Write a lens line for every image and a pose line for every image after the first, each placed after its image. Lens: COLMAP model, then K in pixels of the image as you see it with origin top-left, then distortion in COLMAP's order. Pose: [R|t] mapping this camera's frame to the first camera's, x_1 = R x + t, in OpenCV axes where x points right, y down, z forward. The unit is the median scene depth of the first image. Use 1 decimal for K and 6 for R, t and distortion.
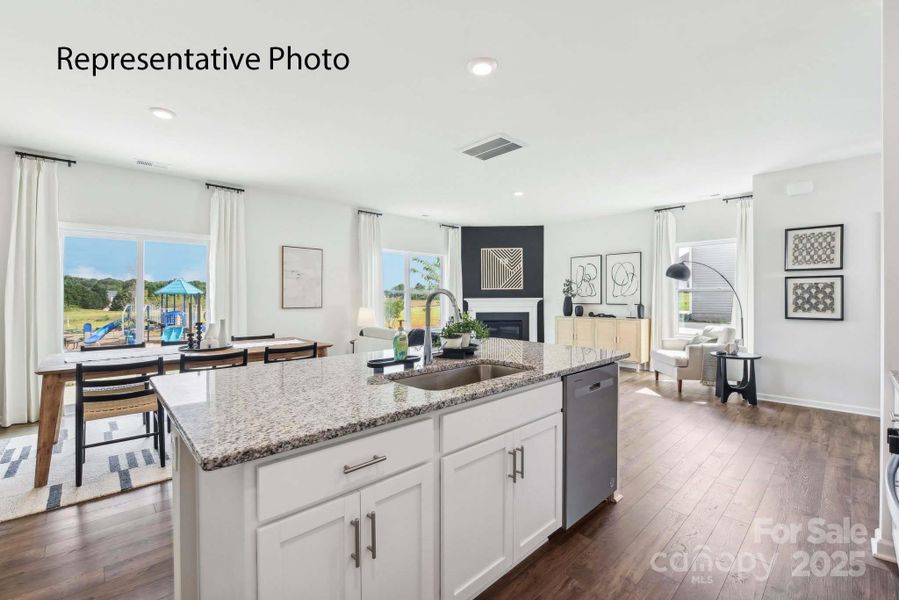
lens RADIAL K [[372.1, 0, 448.4], [0, 372.1, 298.4], [0, 0, 1]] dist [-0.018572, -0.000371]
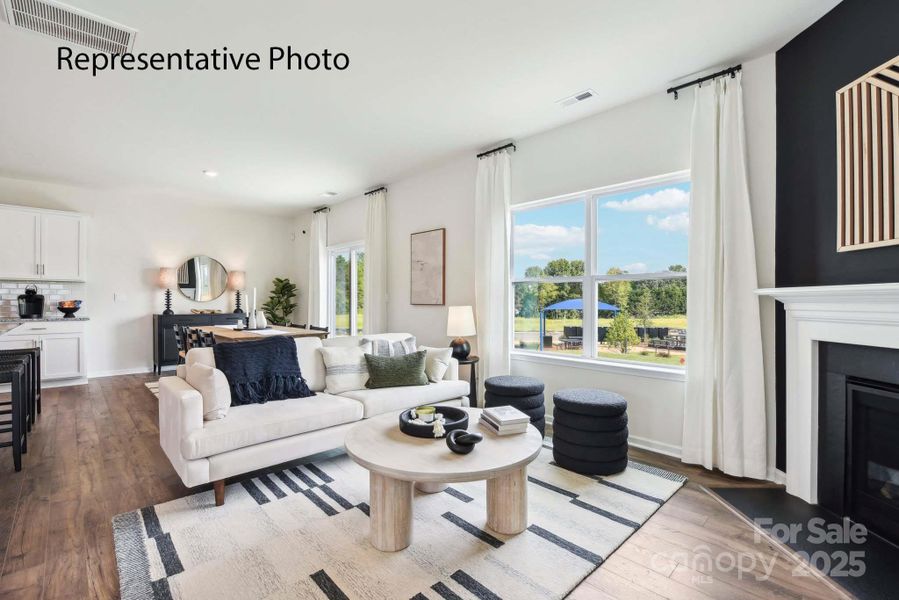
lens RADIAL K [[403.5, 0, 452.7], [0, 403.5, 297.5], [0, 0, 1]] dist [-0.019243, 0.000267]
pose [[0.022520, -0.005982, -0.999728, 0.398290], [-0.006681, 0.999959, -0.006134, 0.011931], [0.999724, 0.006818, 0.022479, 0.828088]]
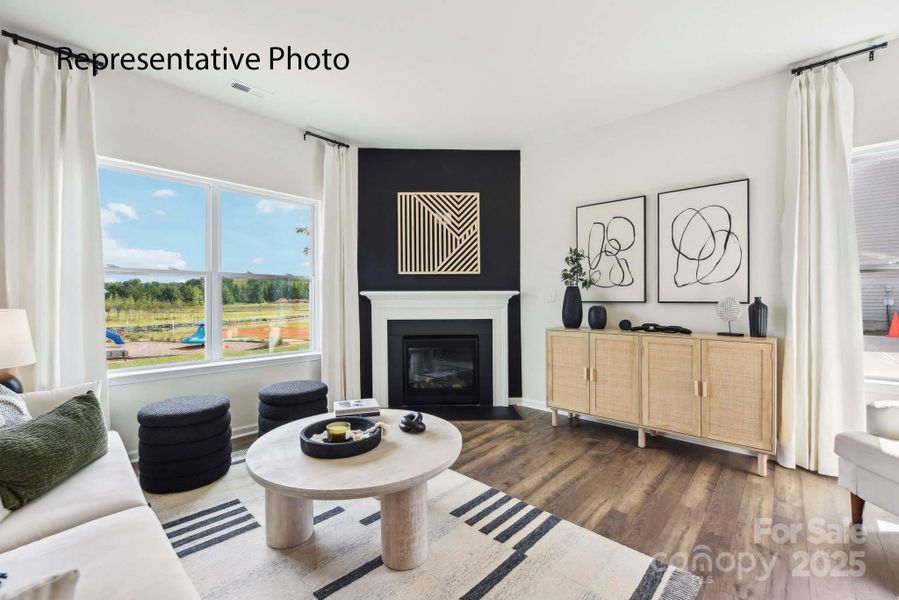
lens RADIAL K [[372.1, 0, 448.4], [0, 372.1, 298.4], [0, 0, 1]] dist [-0.018572, -0.000371]
pose [[0.997519, 0.001691, 0.070377, 0.136843], [-0.001379, 0.999989, -0.004489, 0.012549], [-0.070384, 0.004381, 0.997510, 0.559259]]
